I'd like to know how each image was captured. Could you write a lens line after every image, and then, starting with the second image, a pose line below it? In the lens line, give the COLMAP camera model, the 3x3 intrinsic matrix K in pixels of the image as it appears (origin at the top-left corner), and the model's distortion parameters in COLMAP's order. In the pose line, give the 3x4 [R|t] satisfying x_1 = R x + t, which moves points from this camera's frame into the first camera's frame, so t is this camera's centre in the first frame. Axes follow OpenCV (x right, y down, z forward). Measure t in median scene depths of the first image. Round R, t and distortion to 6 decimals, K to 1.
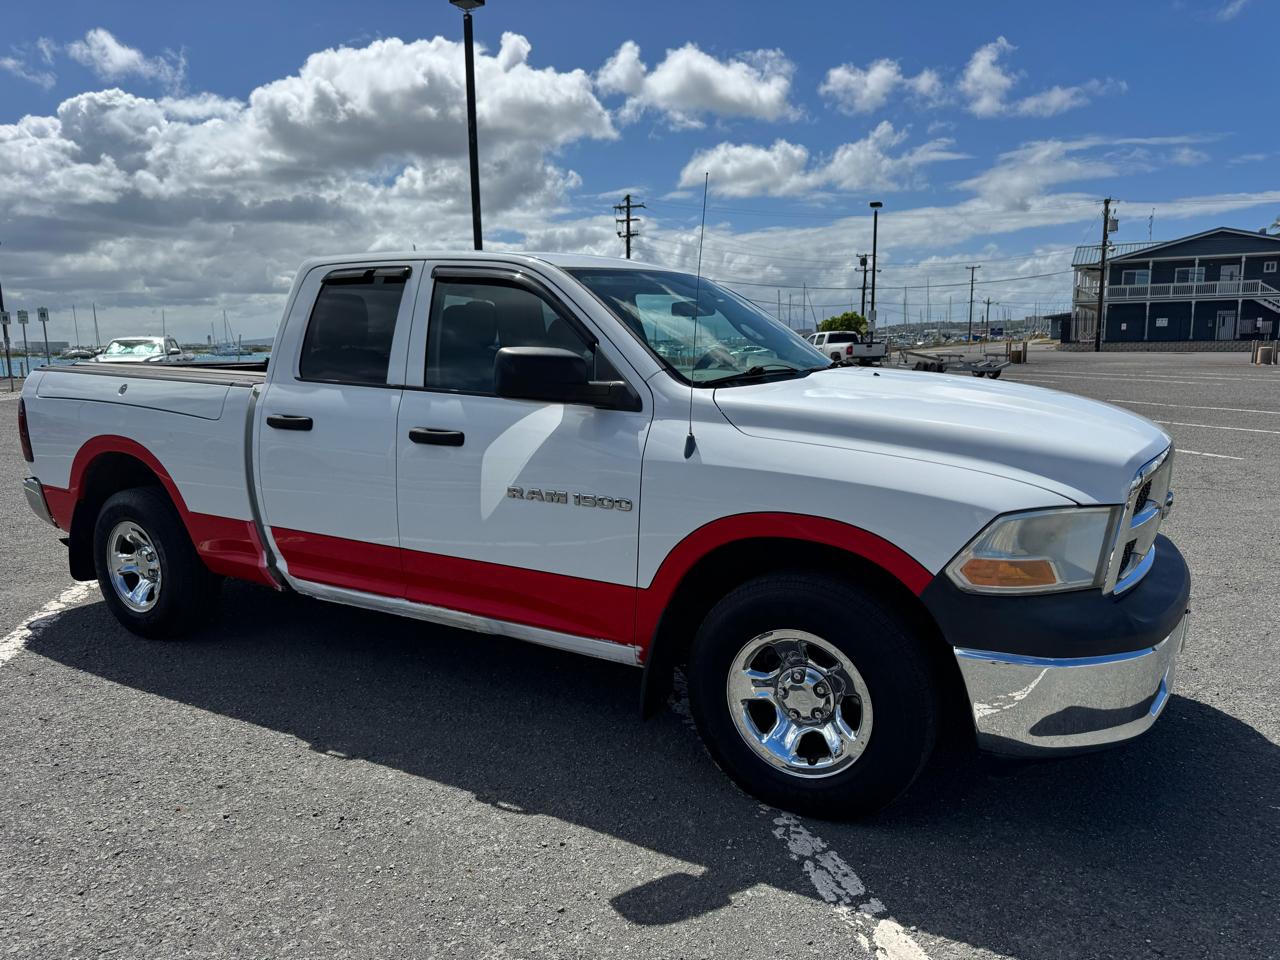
lens RADIAL K [[907.5, 0, 645.2], [0, 907.5, 480.6], [0, 0, 1]] dist [0.035741, -0.044512]
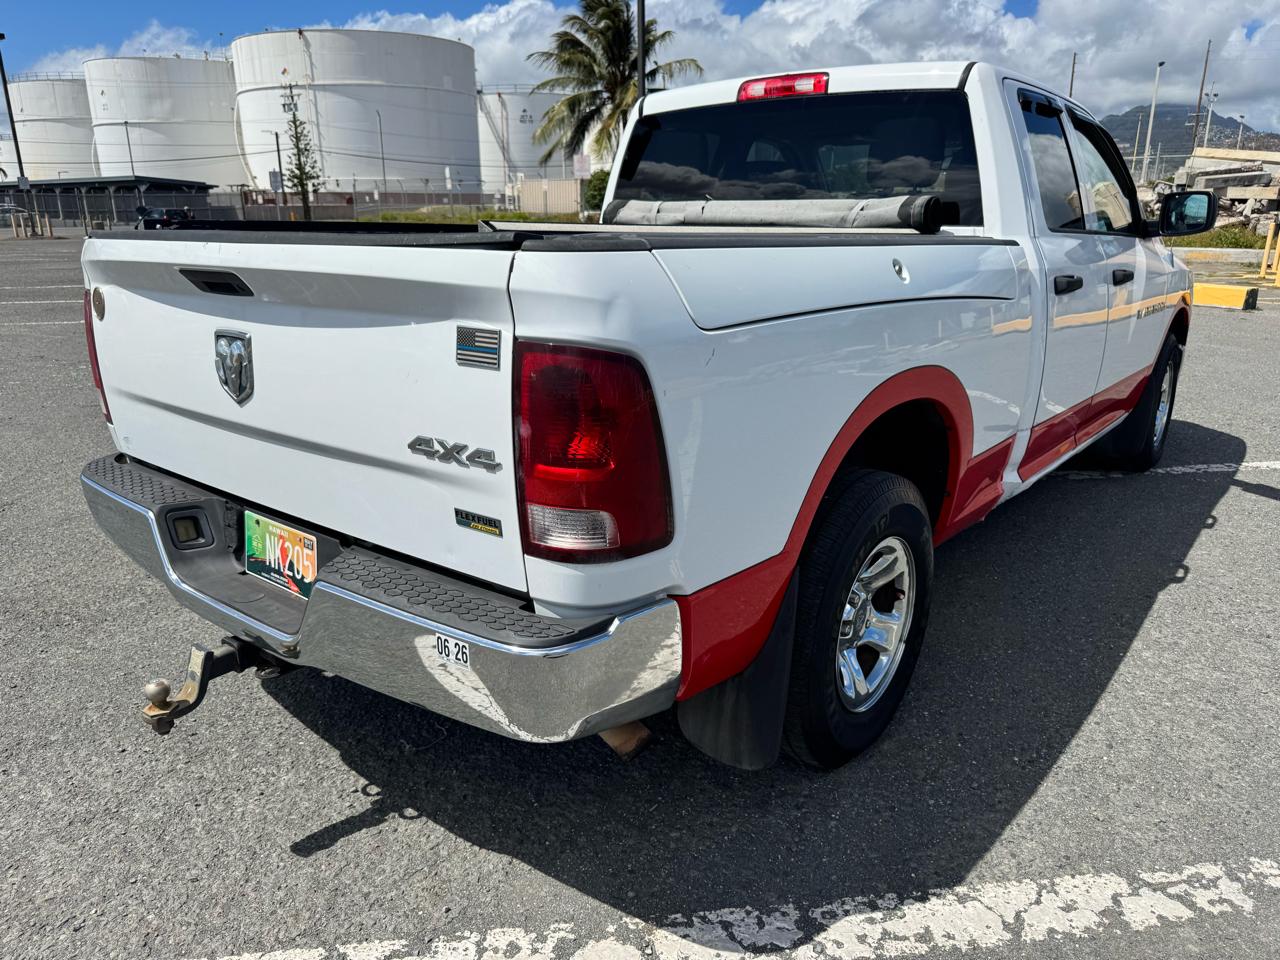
lens RADIAL K [[916.2, 0, 640.0], [0, 916.2, 480.0], [0, 0, 1]] dist [0.000848, -0.006095]
pose [[0.142882, -0.272253, 0.951558, -1.195601], [0.153447, 0.955891, 0.250452, -0.150296], [-0.977772, 0.110228, 0.178356, 1.179772]]
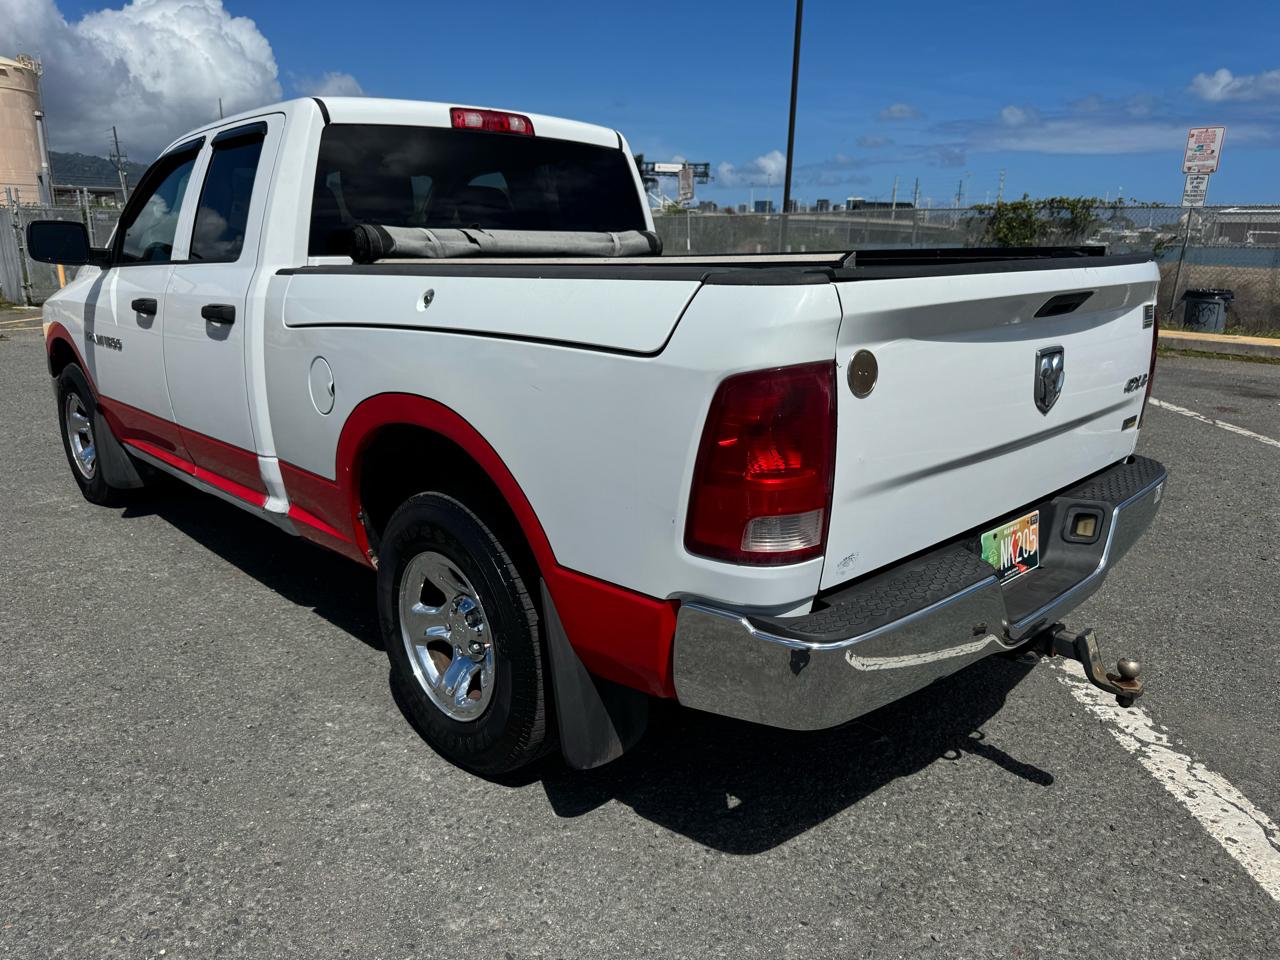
lens RADIAL K [[907.5, 0, 645.2], [0, 907.5, 480.6], [0, 0, 1]] dist [0.035741, -0.044512]
pose [[-0.967808, -0.062155, 0.243893, -0.664289], [0.039990, 0.918743, 0.392827, -0.282861], [-0.248491, 0.389934, -0.886681, 2.010763]]
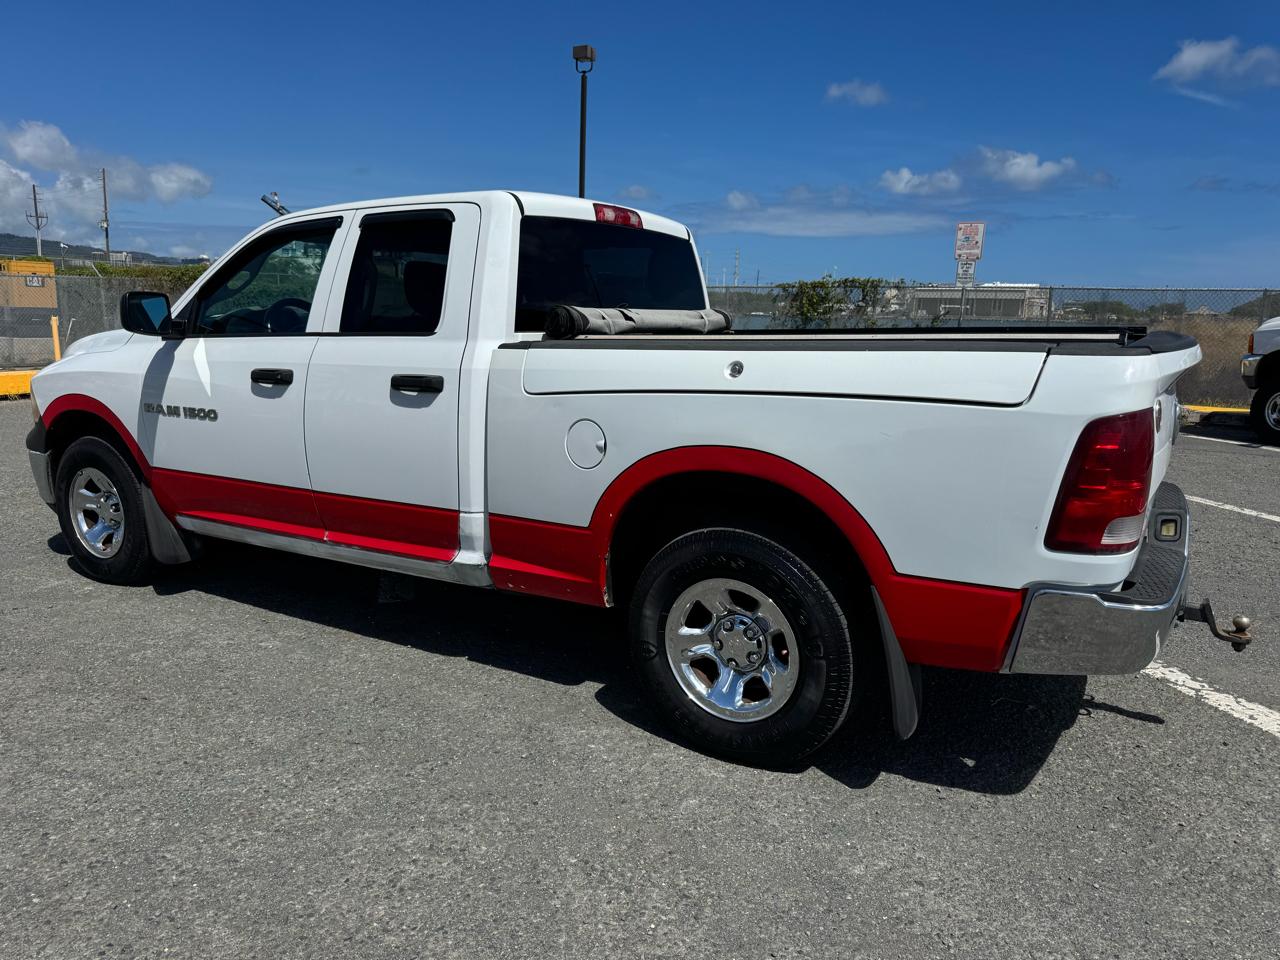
lens RADIAL K [[888.5, 0, 654.2], [0, 888.5, 480.6], [0, 0, 1]] dist [0.134153, -0.202996]
pose [[-0.999893, -0.005064, -0.013706, -0.325640], [-0.009335, 0.943025, 0.332590, -0.315130], [0.011241, 0.332683, -0.942972, 2.167342]]
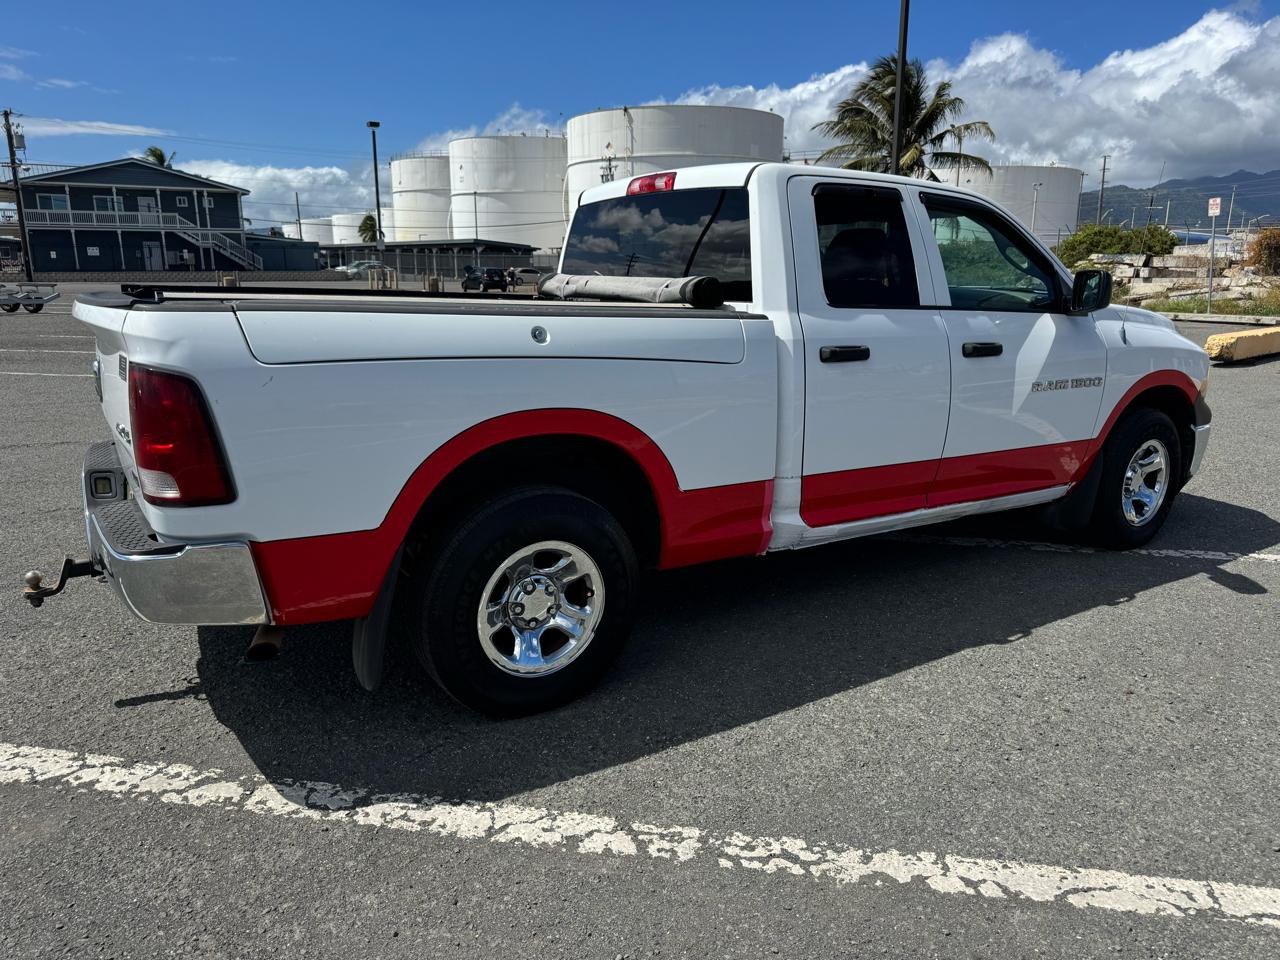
lens RADIAL K [[907.5, 0, 645.2], [0, 907.5, 480.6], [0, 0, 1]] dist [0.035741, -0.044512]
pose [[0.444234, -0.190054, 0.875520, -1.228897], [0.125328, 0.980814, 0.149320, -0.093953], [-0.887102, 0.043395, 0.459530, 0.728376]]
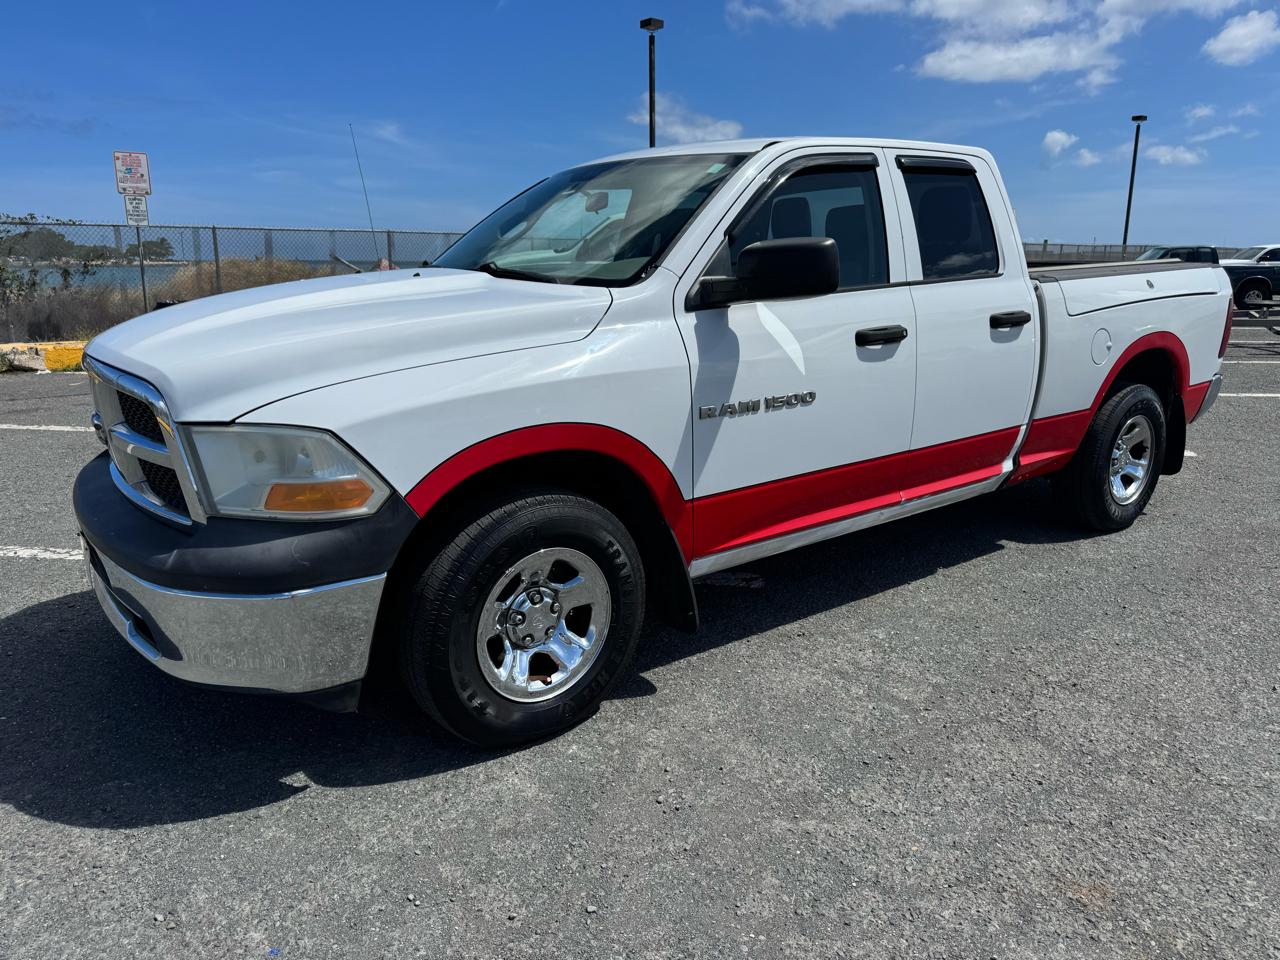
lens RADIAL K [[891.7, 0, 640.0], [0, 891.7, 480.0], [0, 0, 1]] dist [0.064027, -0.068399]
pose [[-0.374448, 0.233734, -0.897305, 0.882507], [-0.131787, 0.944469, 0.301015, -0.197020], [0.917835, 0.230967, -0.322851, 1.352033]]
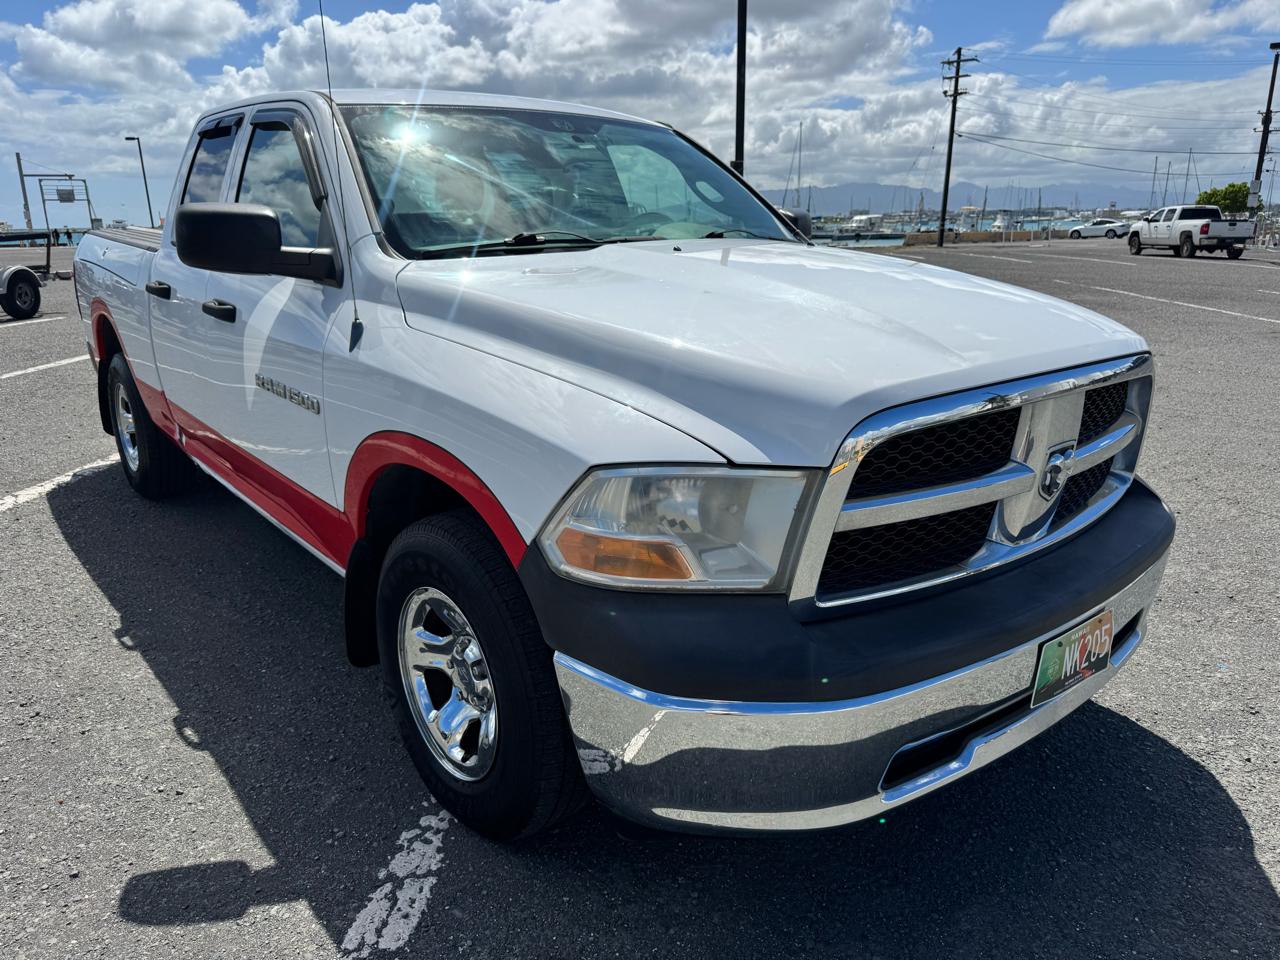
lens RADIAL K [[922.1, 0, 642.0], [0, 922.1, 448.6], [0, 0, 1]] dist [0.033933, -0.045681]
pose [[0.939414, 0.090759, -0.330550, 0.393040], [-0.059302, 0.992802, 0.104058, -0.029237], [0.337615, -0.078151, 0.938034, 0.234517]]
